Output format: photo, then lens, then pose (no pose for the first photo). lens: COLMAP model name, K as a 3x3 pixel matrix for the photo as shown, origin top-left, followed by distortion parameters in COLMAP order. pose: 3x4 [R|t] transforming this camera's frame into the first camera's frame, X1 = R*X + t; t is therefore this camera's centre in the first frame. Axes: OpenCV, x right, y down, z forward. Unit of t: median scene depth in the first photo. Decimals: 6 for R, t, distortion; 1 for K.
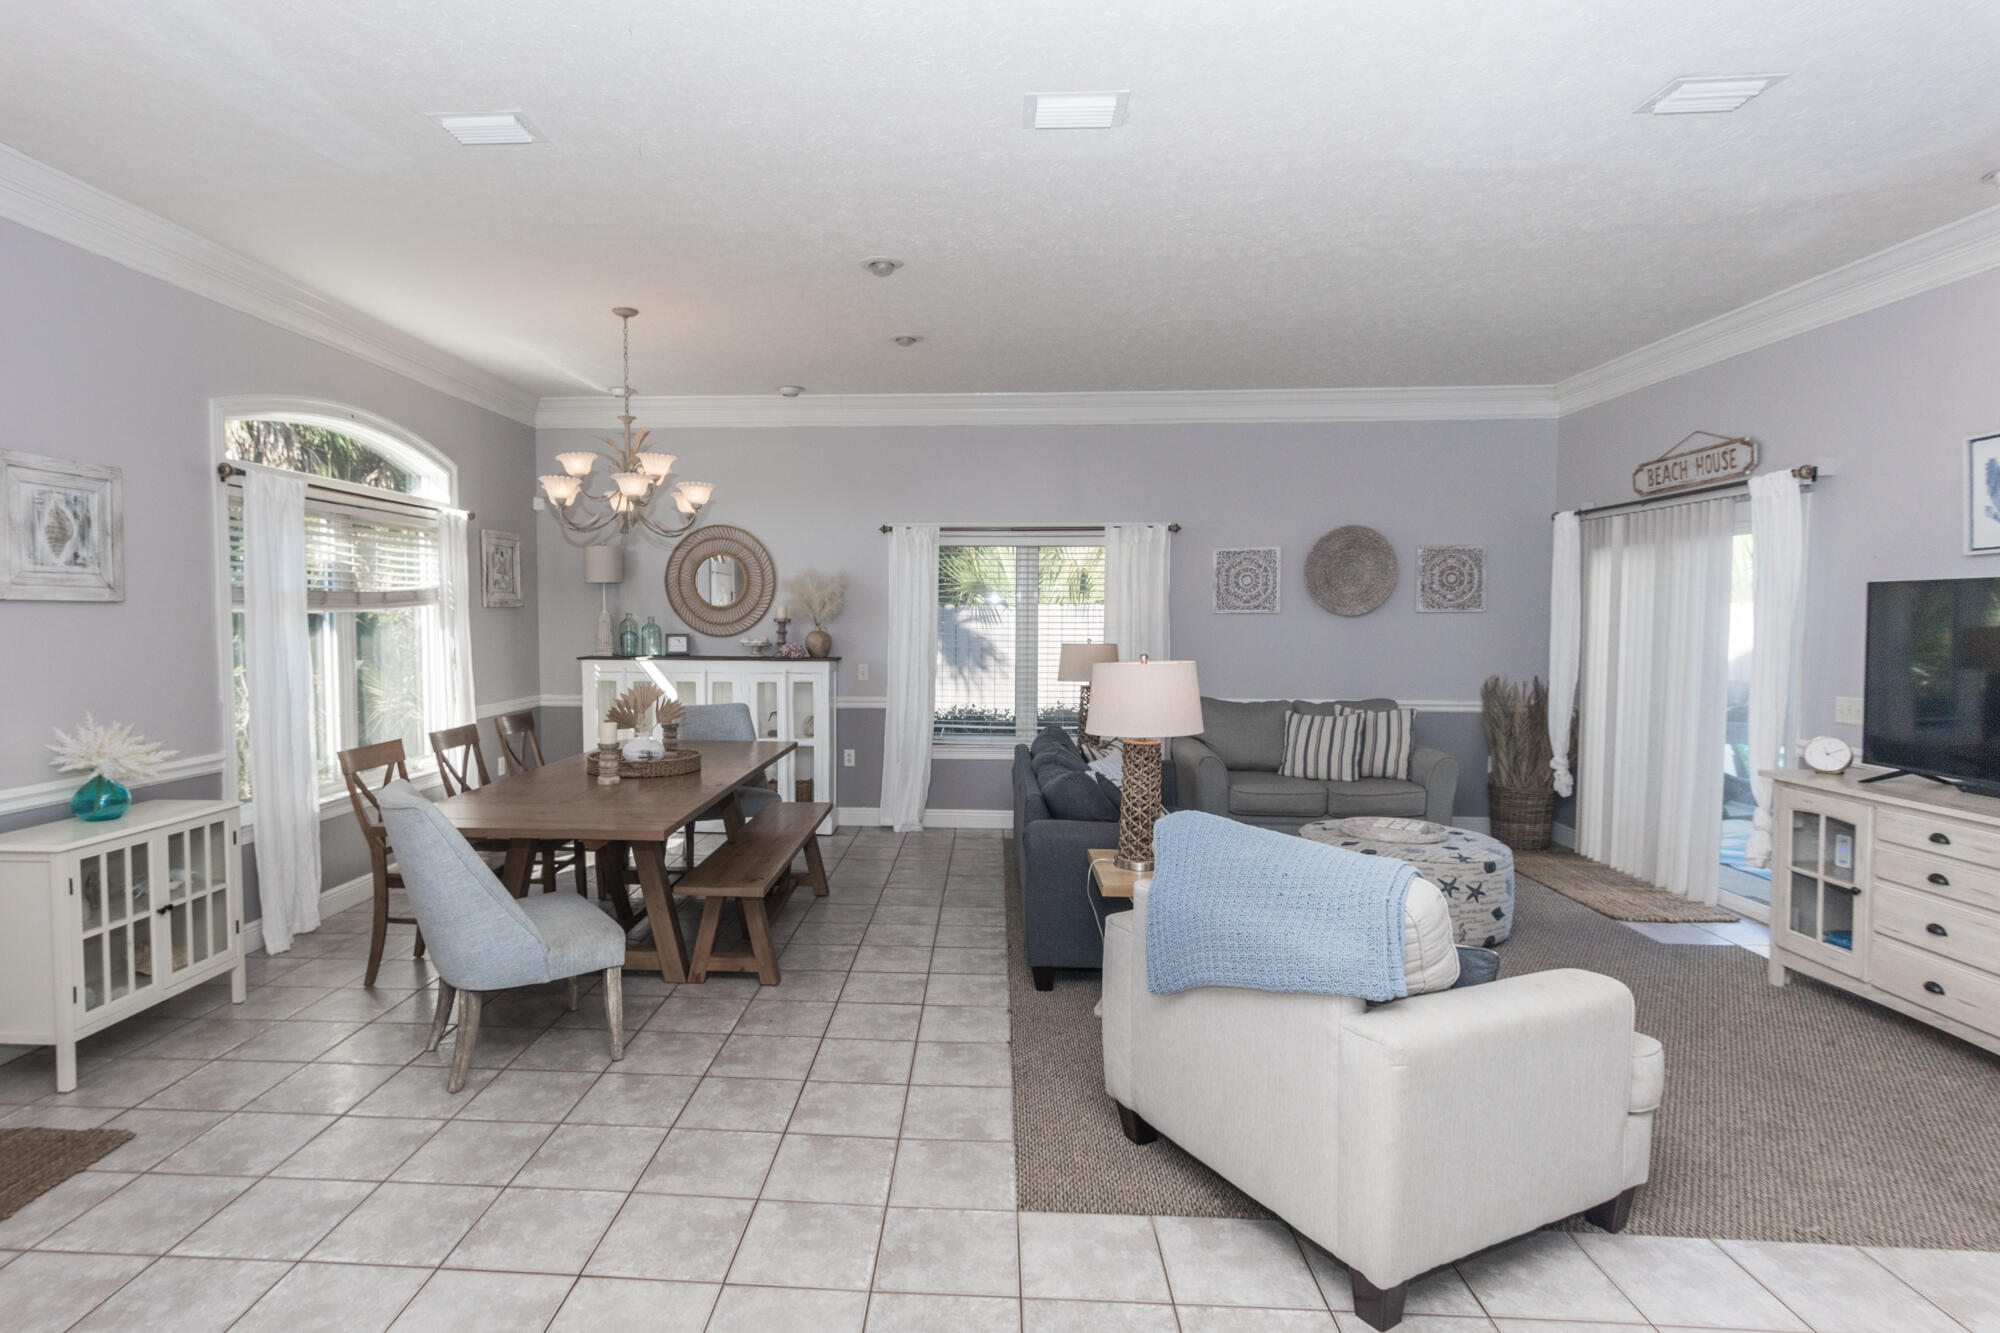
lens RADIAL K [[1022.6, 0, 926.7], [0, 1022.6, 671.2], [0, 0, 1]] dist [-0.000615, -0.000807]
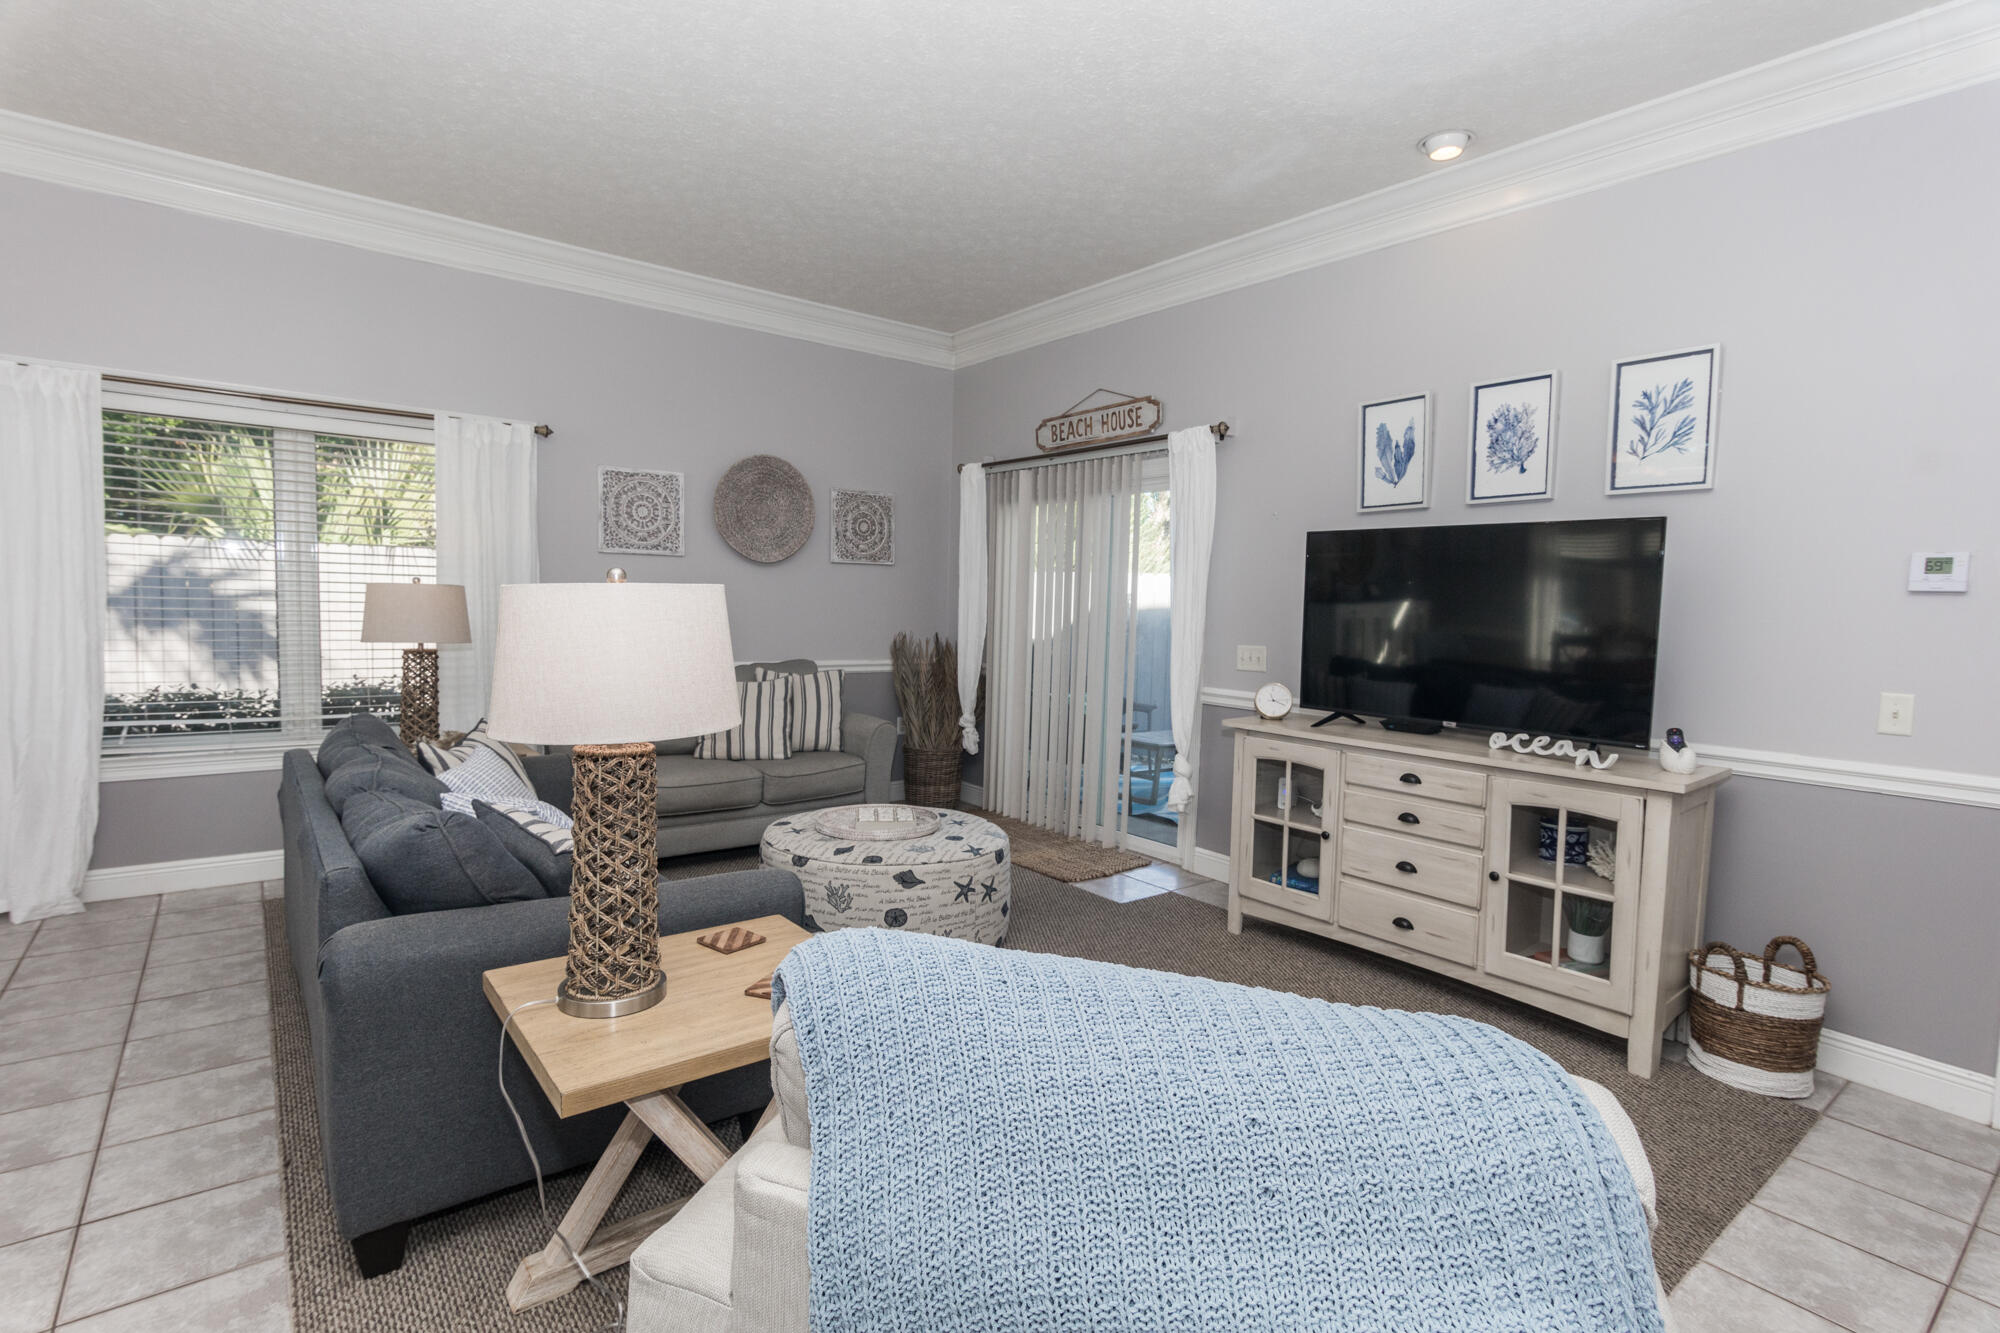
lens RADIAL K [[956.8, 0, 989.3], [0, 956.8, 669.6], [0, 0, 1]] dist [0.004016, 0.000604]
pose [[0.745315, -0.029697, 0.666051, 0.022380], [0.008894, 0.999361, 0.034606, 0.009432], [-0.666654, -0.019869, 0.745103, 0.306238]]
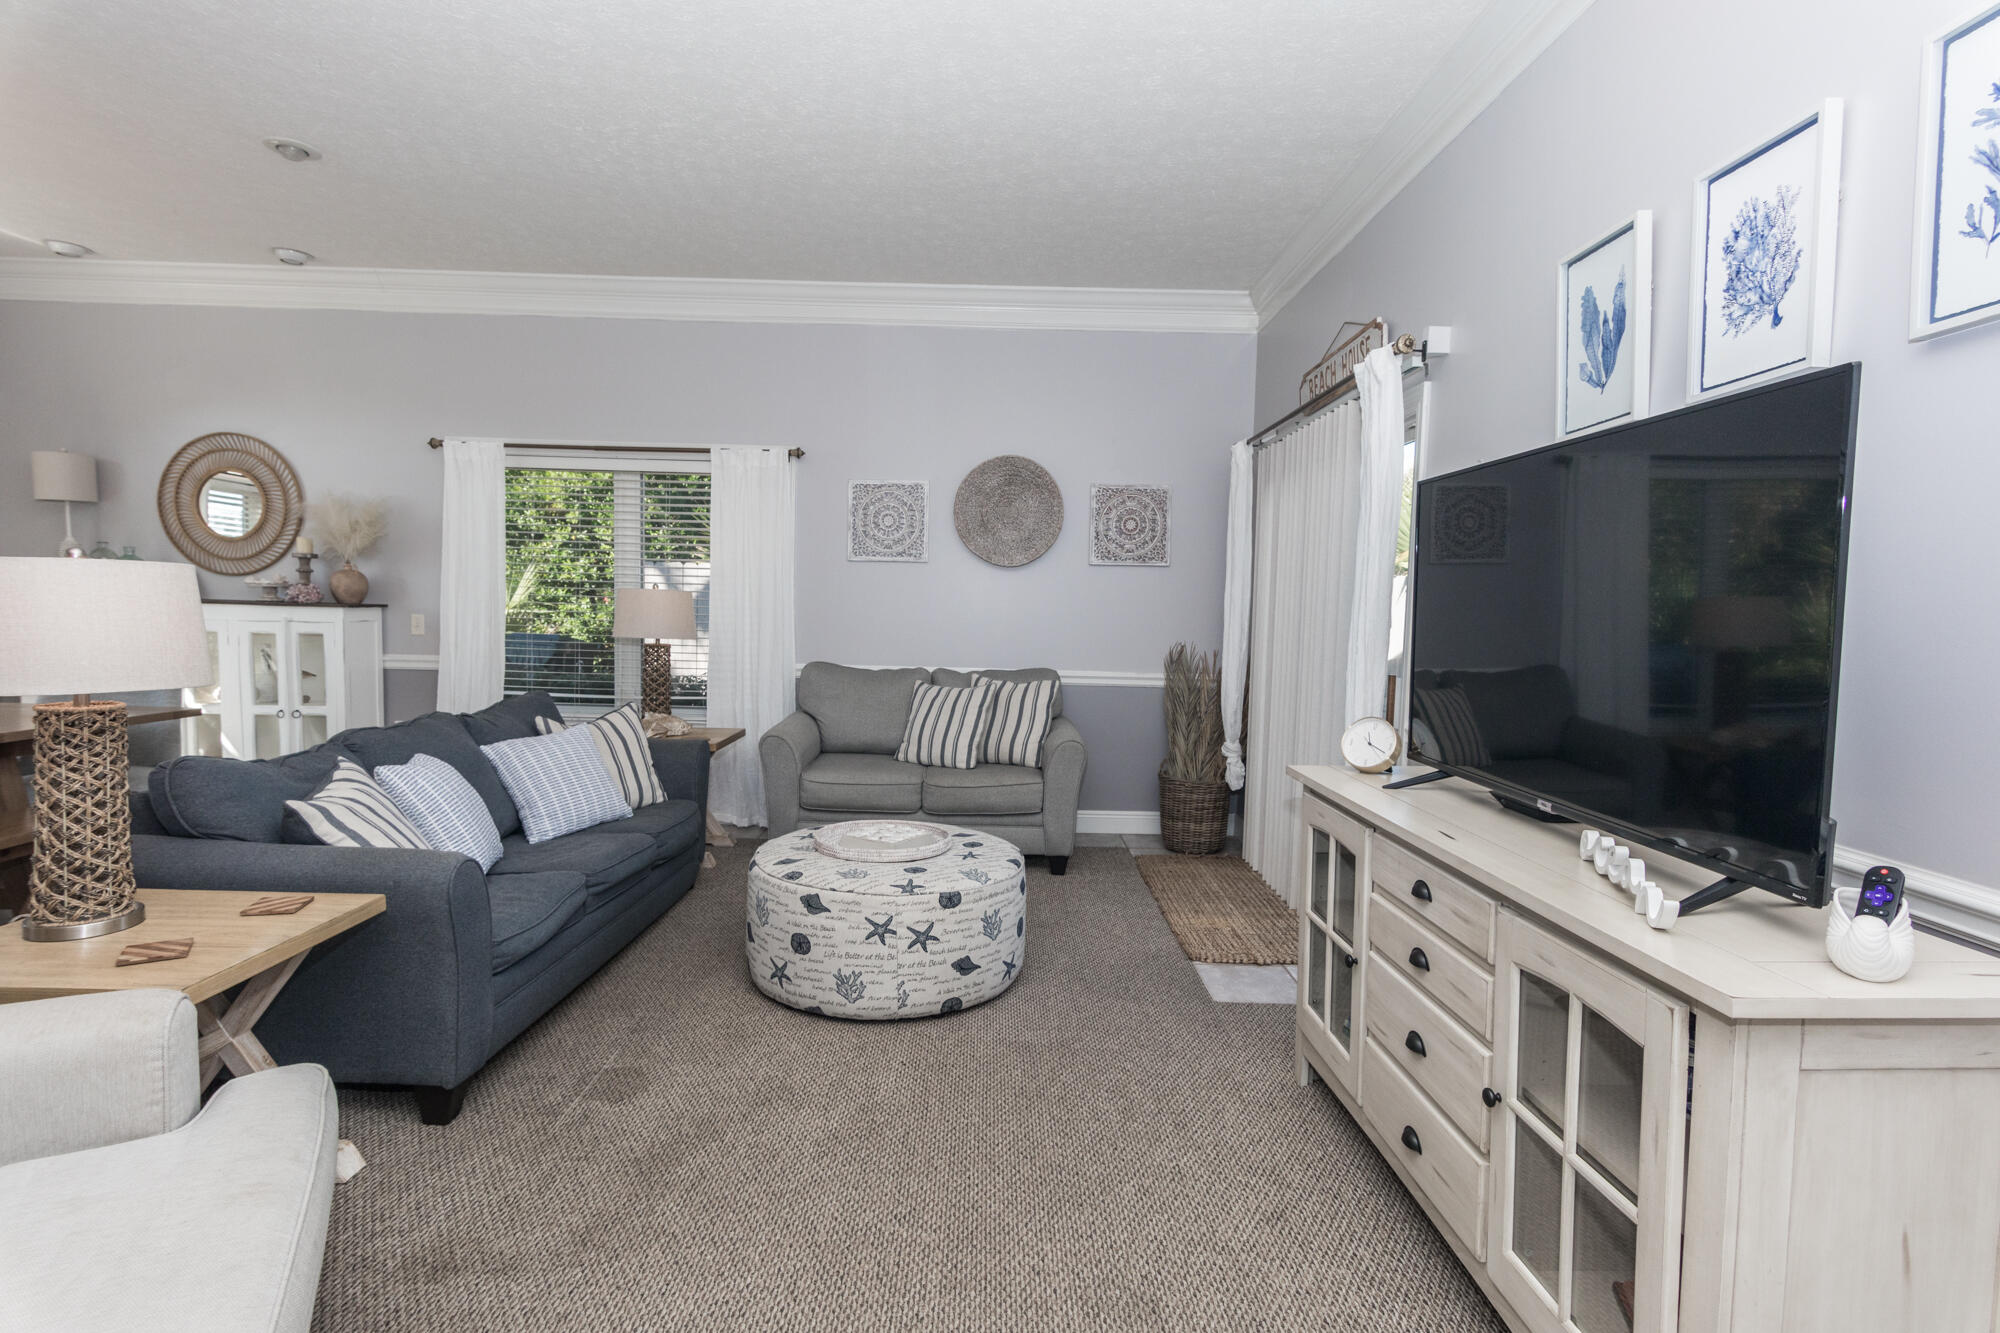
lens RADIAL K [[958.1, 0, 991.3], [0, 958.1, 669.9], [0, 0, 1]] dist [0.002064, -0.000304]
pose [[0.997263, 0.017848, 0.071753, 0.378049], [-0.019114, 0.999673, 0.017001, 0.017317], [-0.071426, -0.018326, 0.997278, 0.252158]]
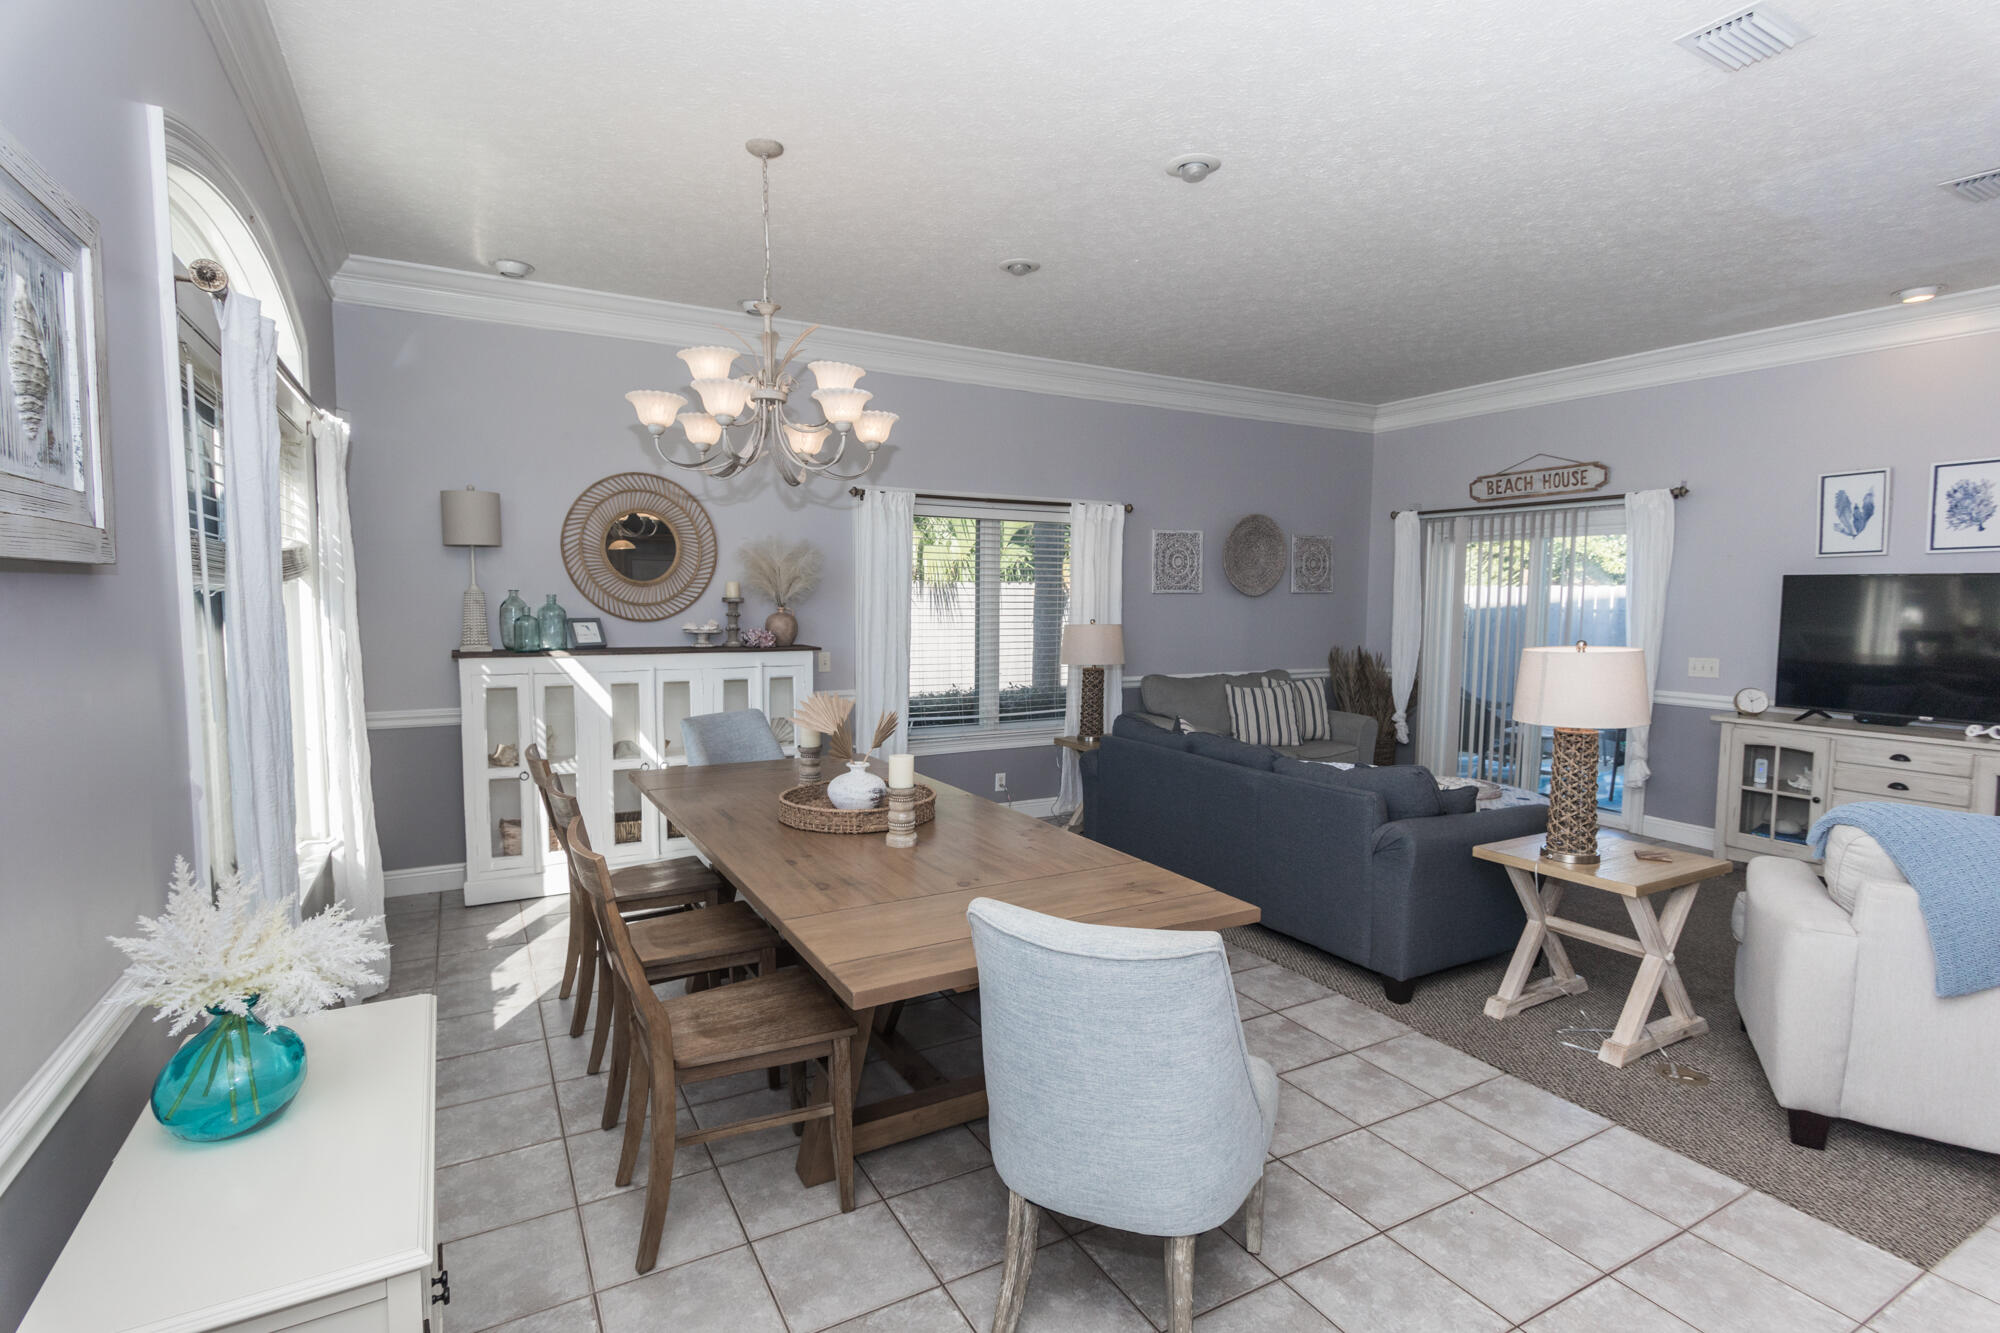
lens RADIAL K [[958.1, 0, 991.3], [0, 958.1, 669.9], [0, 0, 1]] dist [0.002064, -0.000304]
pose [[0.840498, -0.039762, 0.540354, -0.423634], [0.024160, 0.999062, 0.035936, -0.019856], [-0.541276, -0.017149, 0.840670, 0.304129]]
